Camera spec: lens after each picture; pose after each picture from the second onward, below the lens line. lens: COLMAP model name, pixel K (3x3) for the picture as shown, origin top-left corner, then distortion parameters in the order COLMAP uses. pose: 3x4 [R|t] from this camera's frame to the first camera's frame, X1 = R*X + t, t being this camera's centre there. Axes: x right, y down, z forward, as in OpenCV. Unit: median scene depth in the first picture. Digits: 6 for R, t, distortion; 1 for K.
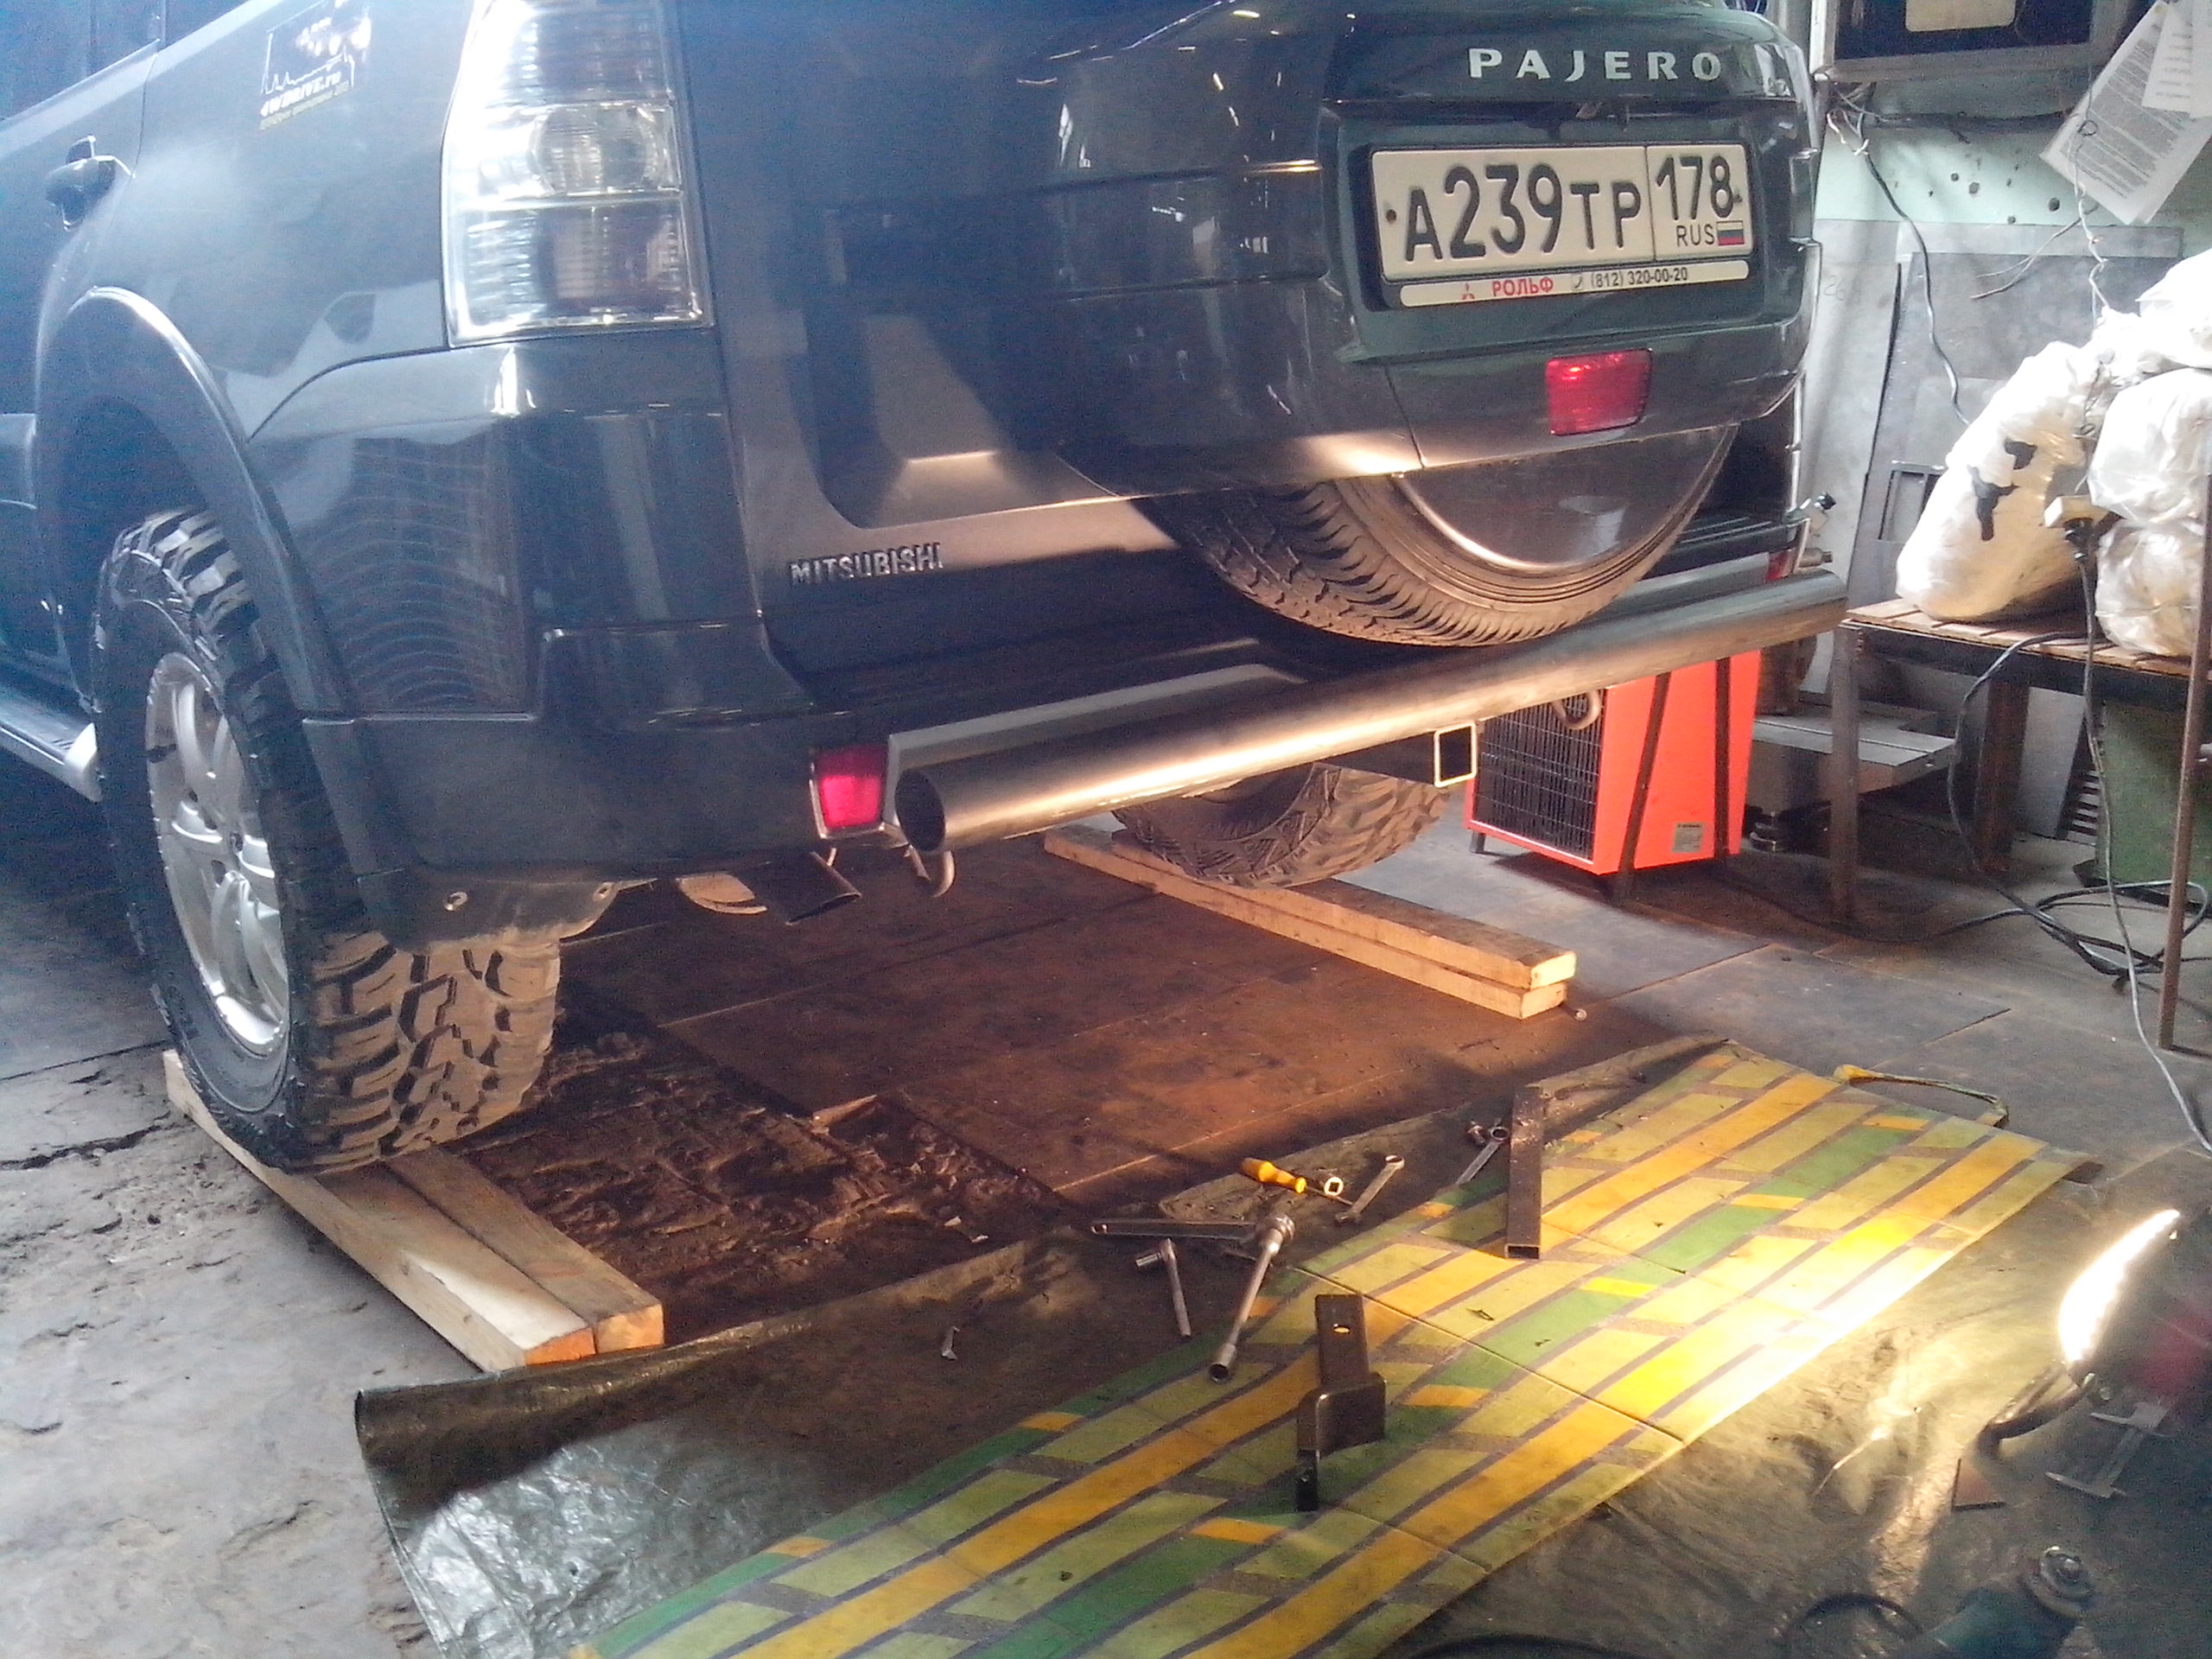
lens RADIAL K [[2227.4, 0, 1122.5], [0, 2227.4, 817.9], [0, 0, 1]] dist [-0.014552, 0.000000]
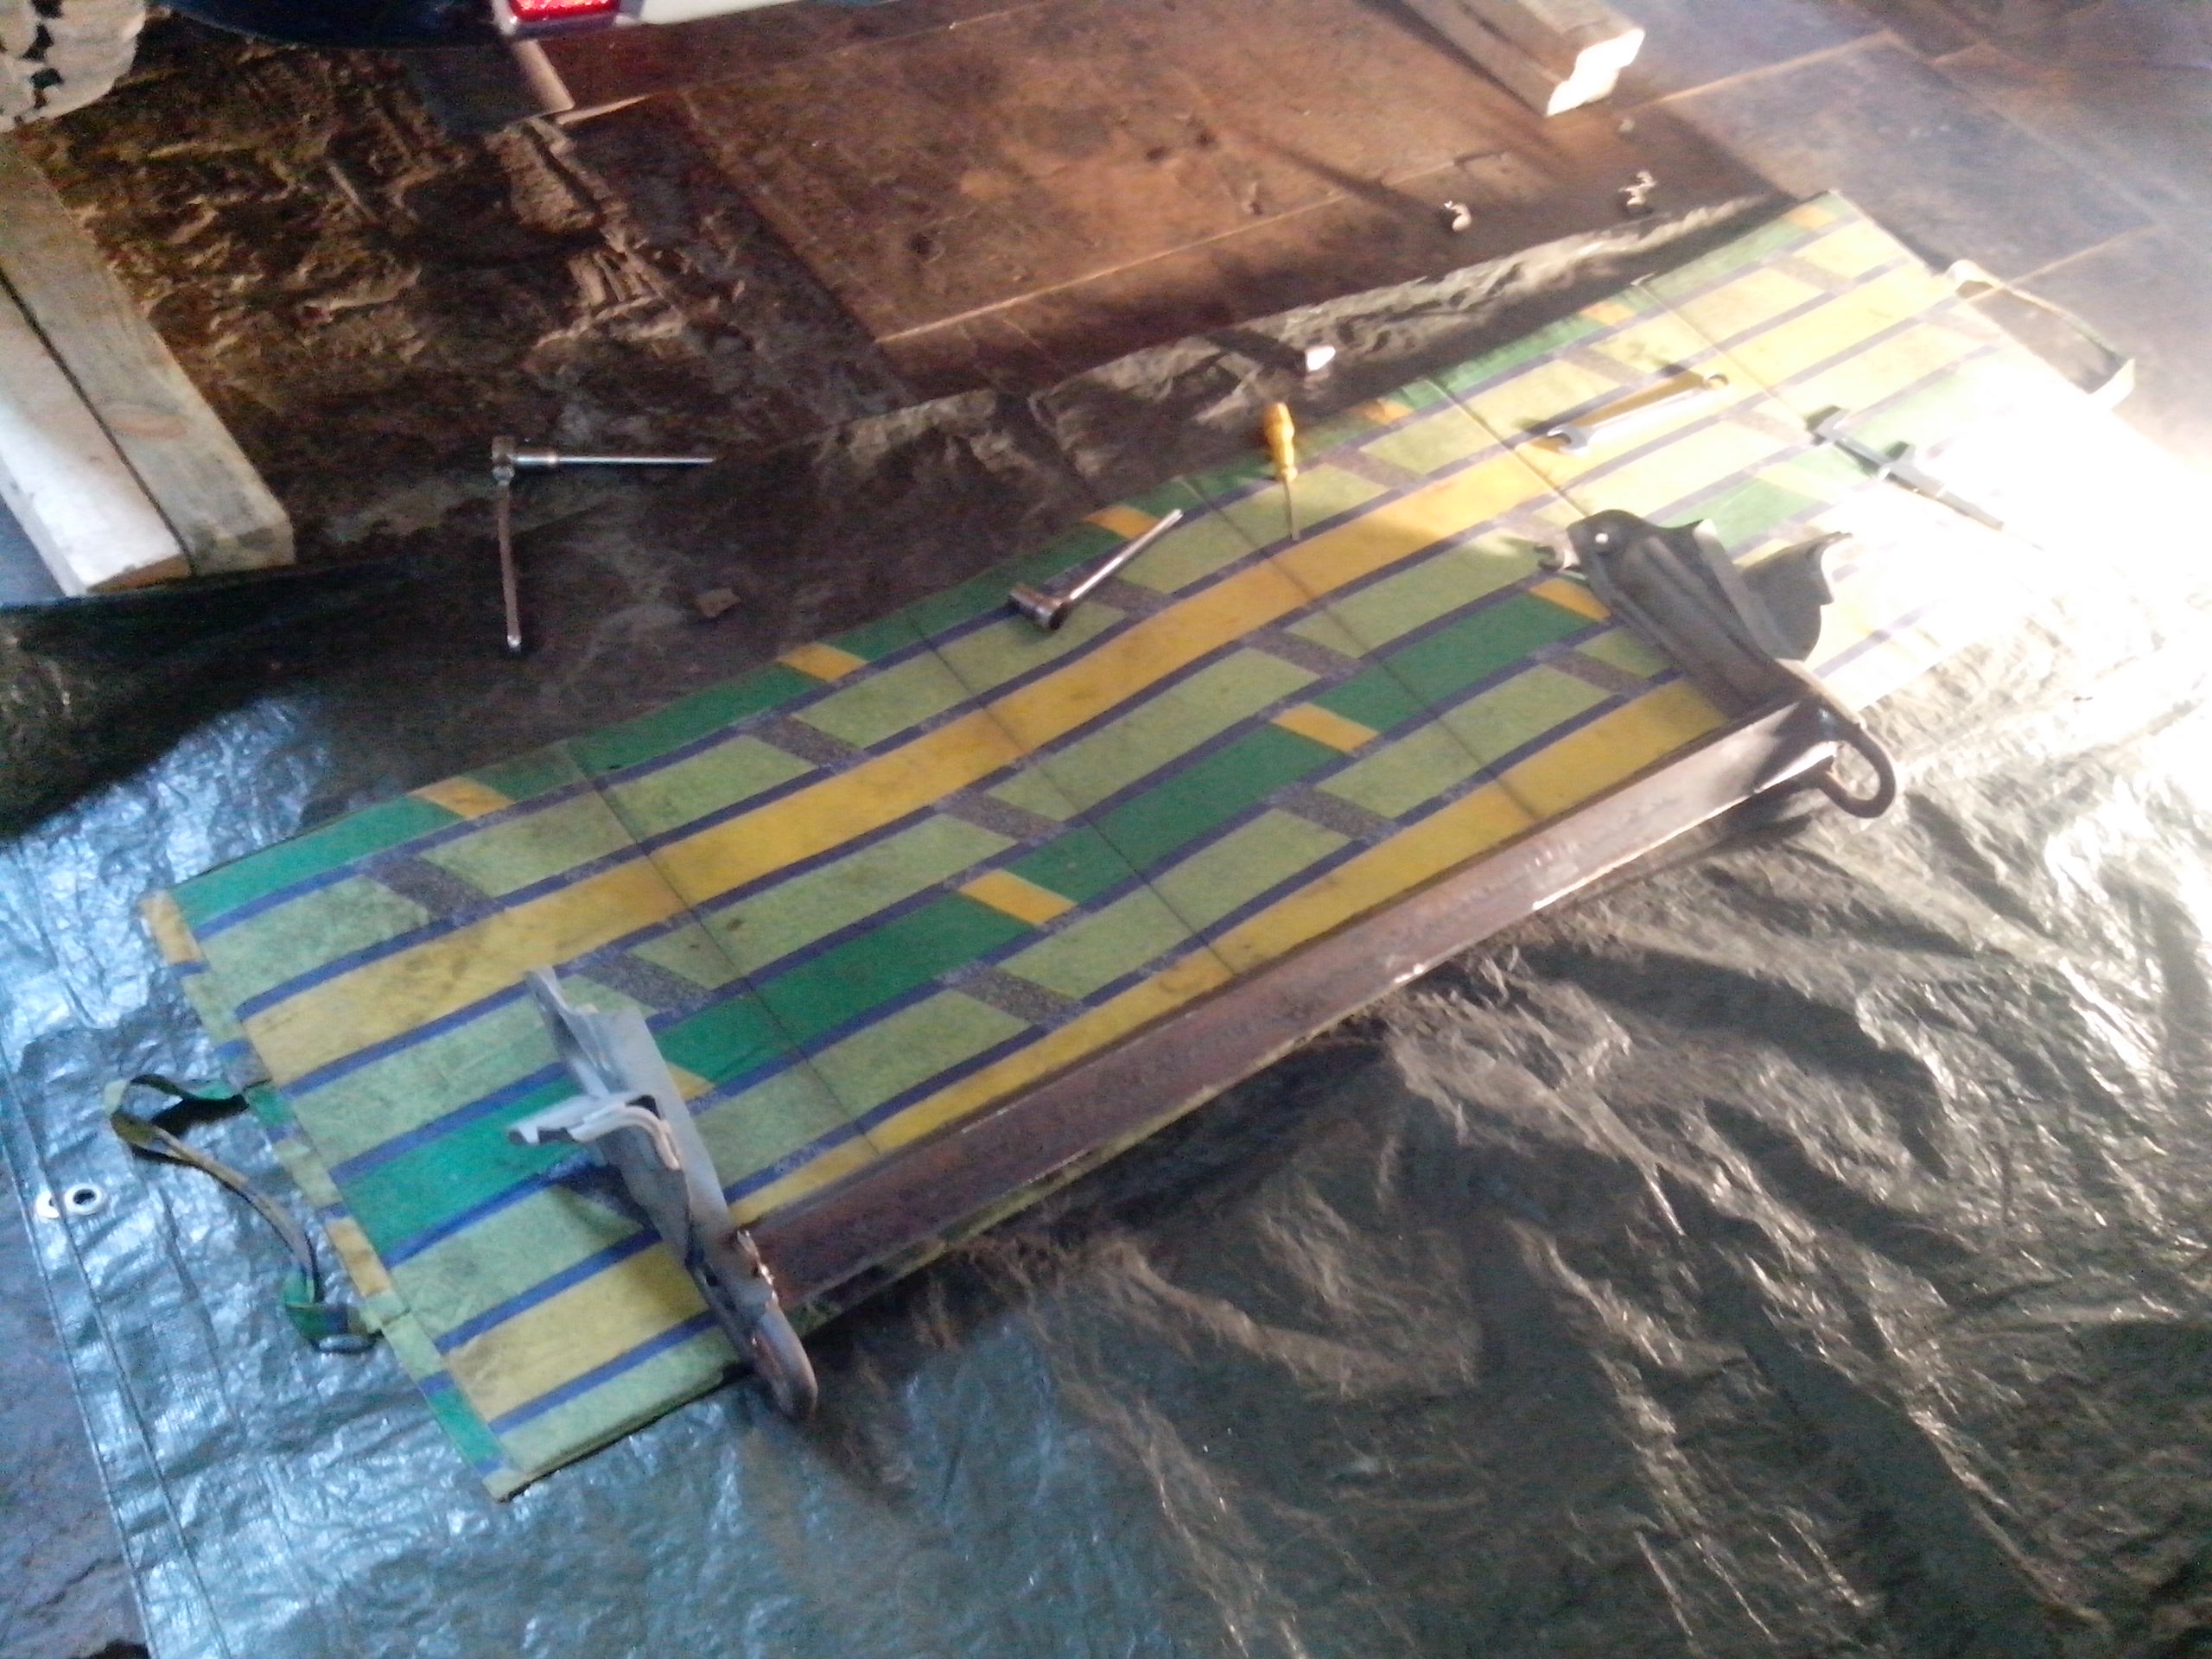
lens RADIAL K [[2227.4, 0, 1102.4], [0, 2227.4, 836.5], [0, 0, 1]] dist [-0.014552, 0.000000]
pose [[0.983509, 0.146693, 0.105787, -0.010663], [-0.180840, 0.806112, 0.563454, -0.135223], [-0.002621, -0.573293, 0.819346, 0.336464]]
